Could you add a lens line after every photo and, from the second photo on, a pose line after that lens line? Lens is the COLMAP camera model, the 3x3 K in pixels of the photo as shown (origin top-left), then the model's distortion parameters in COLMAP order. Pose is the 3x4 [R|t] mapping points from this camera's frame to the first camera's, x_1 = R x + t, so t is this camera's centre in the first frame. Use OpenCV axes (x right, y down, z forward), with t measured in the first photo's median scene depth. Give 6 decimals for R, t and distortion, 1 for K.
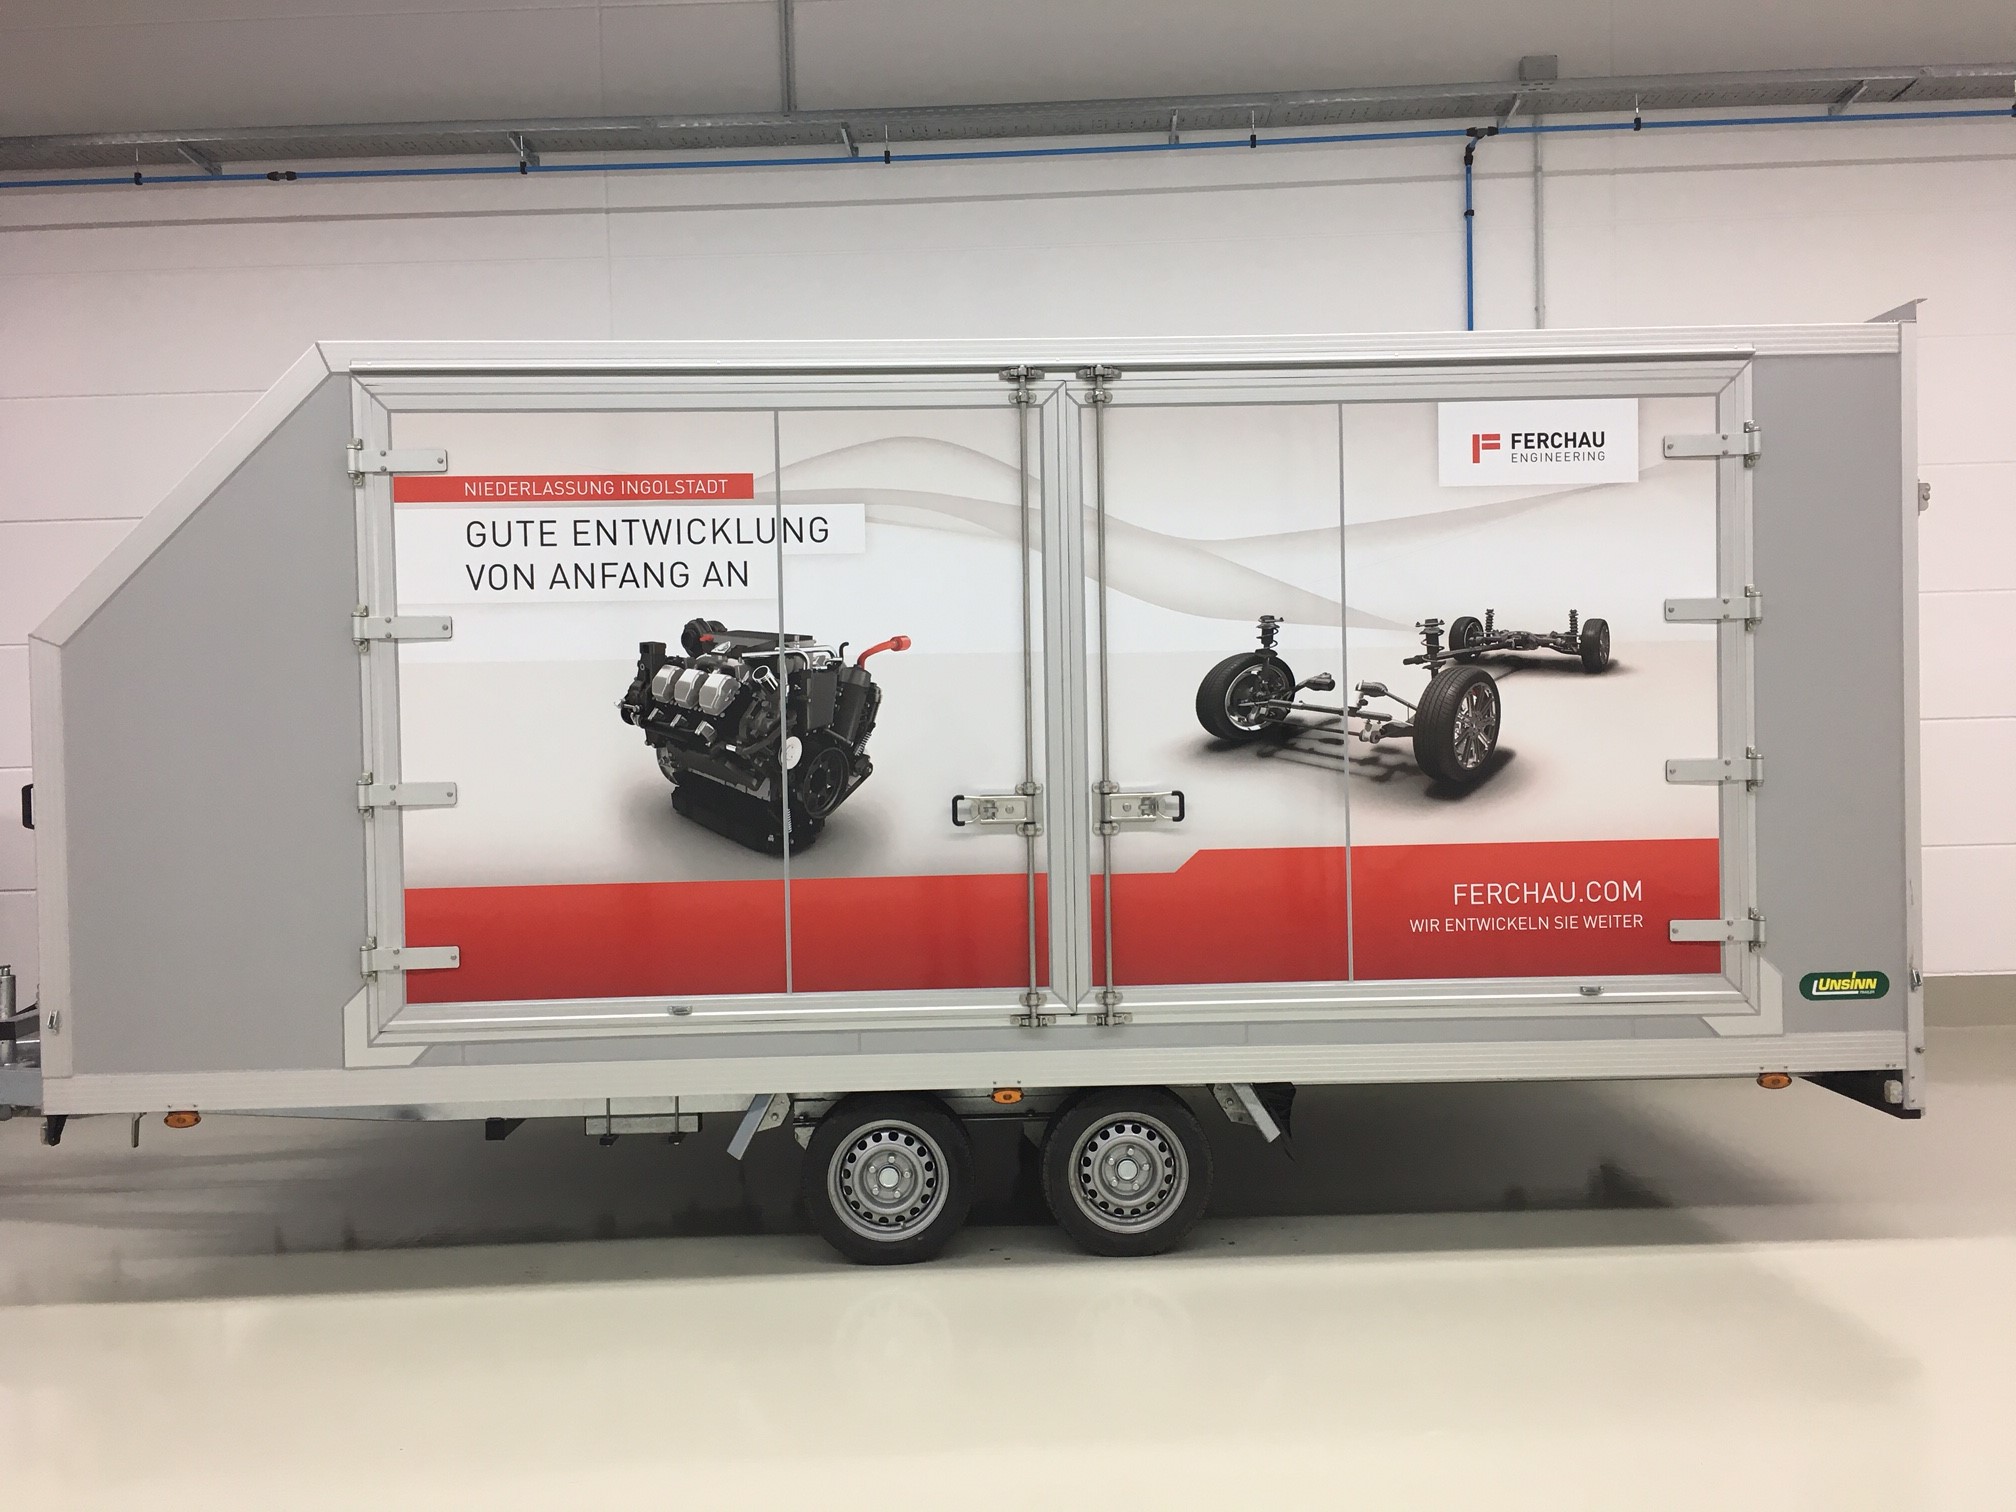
lens RADIAL K [[1722.5, 0, 1007.8], [0, 1722.5, 755.4], [0, 0, 1]] dist [-0.008302, -0.013038]
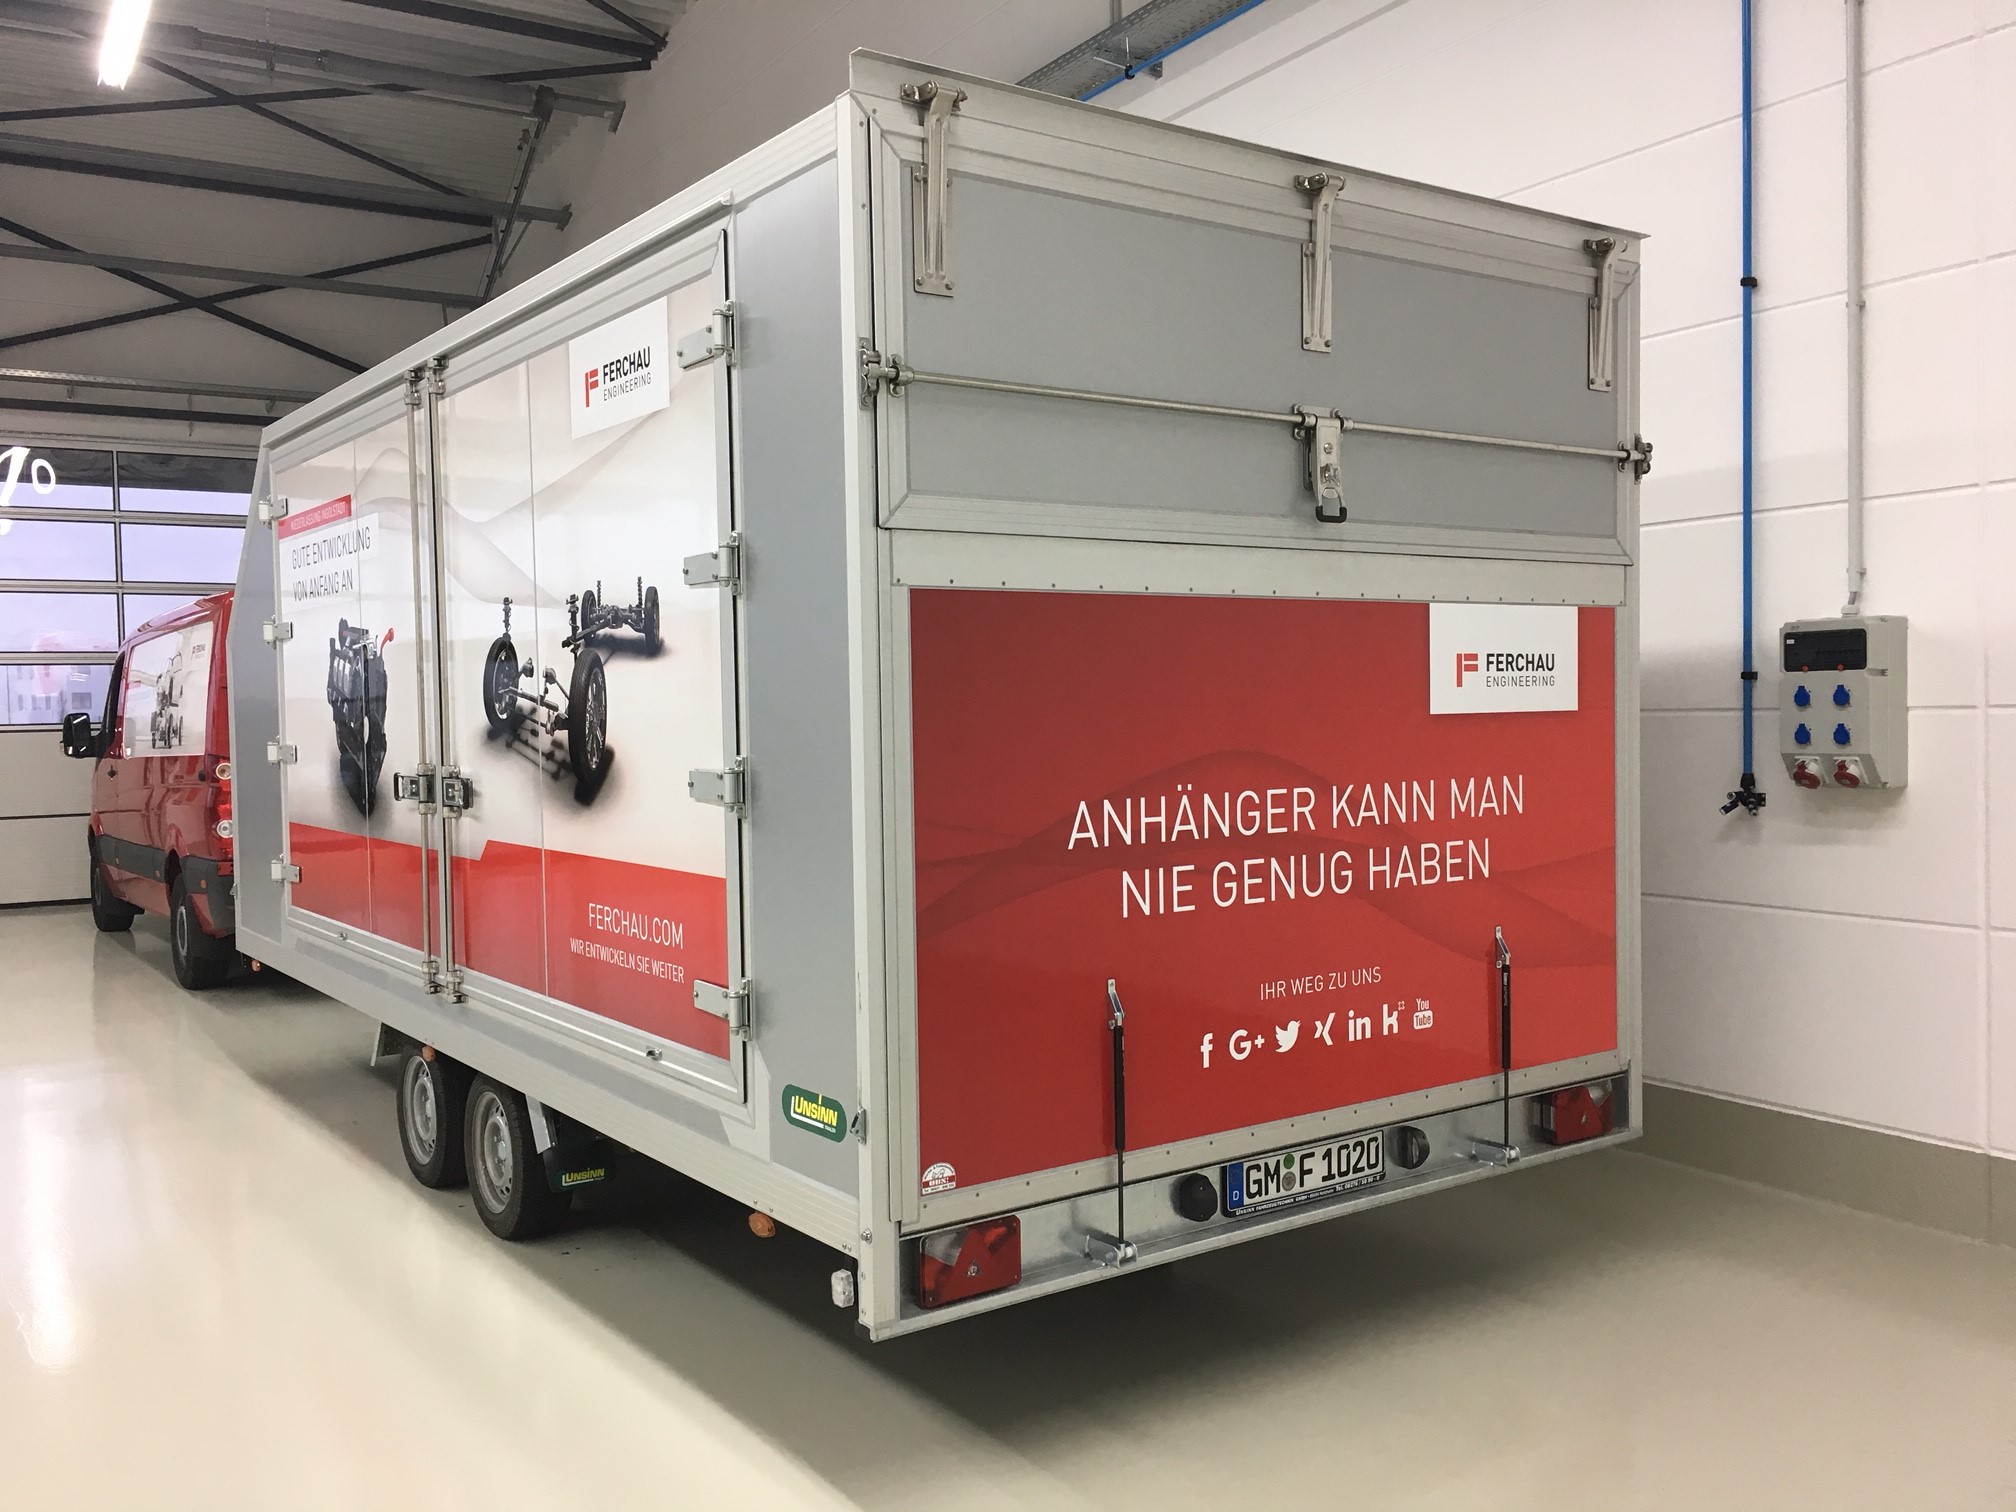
lens RADIAL K [[1722.5, 0, 1007.3], [0, 1722.5, 757.7], [0, 0, 1]] dist [-0.008302, -0.013038]
pose [[0.590652, 0.038047, -0.806029, 1.074999], [-0.010109, 0.999158, 0.039755, -0.033812], [0.806863, -0.015333, 0.590540, 0.663133]]
